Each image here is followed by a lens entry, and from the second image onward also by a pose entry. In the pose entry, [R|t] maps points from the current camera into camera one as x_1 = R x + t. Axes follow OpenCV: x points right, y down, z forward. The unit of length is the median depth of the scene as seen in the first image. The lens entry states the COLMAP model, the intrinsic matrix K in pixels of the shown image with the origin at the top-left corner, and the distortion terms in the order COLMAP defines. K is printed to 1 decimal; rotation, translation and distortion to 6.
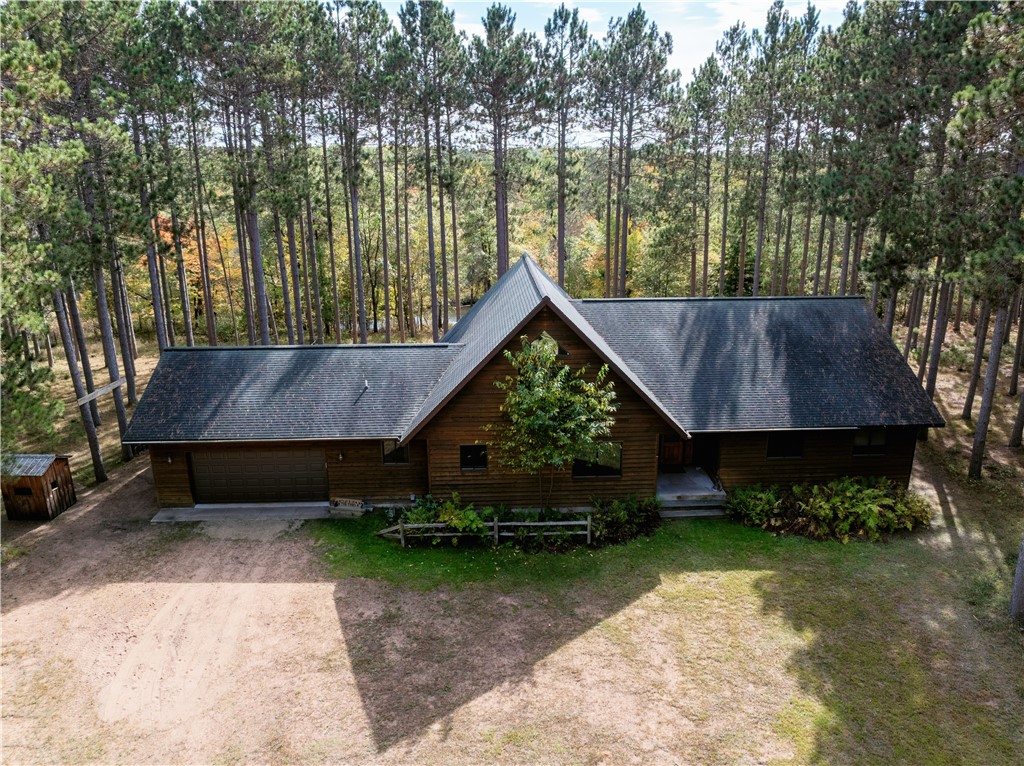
lens RADIAL K [[706.4, 0, 515.3], [0, 706.4, 386.8], [0, 0, 1]] dist [-0.014699, -0.014949]
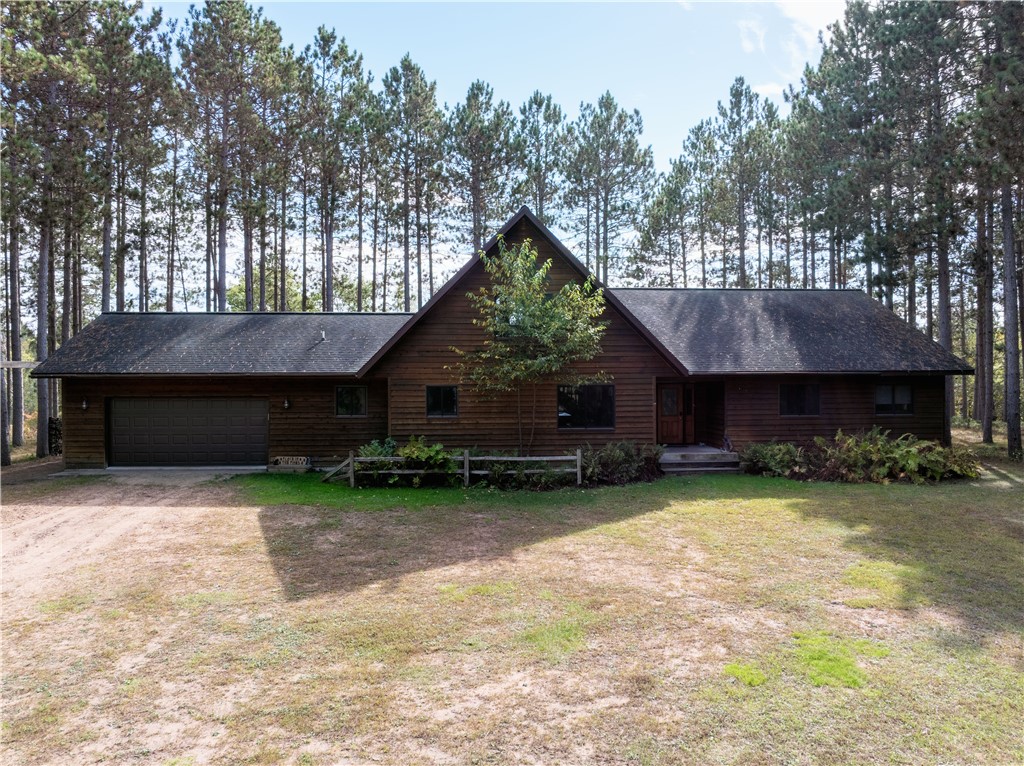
lens RADIAL K [[706.4, 0, 511.5], [0, 706.4, 380.9], [0, 0, 1]] dist [-0.014699, -0.014949]
pose [[0.999772, -0.002226, 0.021239, 0.007655], [0.007805, 0.963829, -0.266406, 0.315559], [-0.019877, 0.266511, 0.963627, 0.169825]]
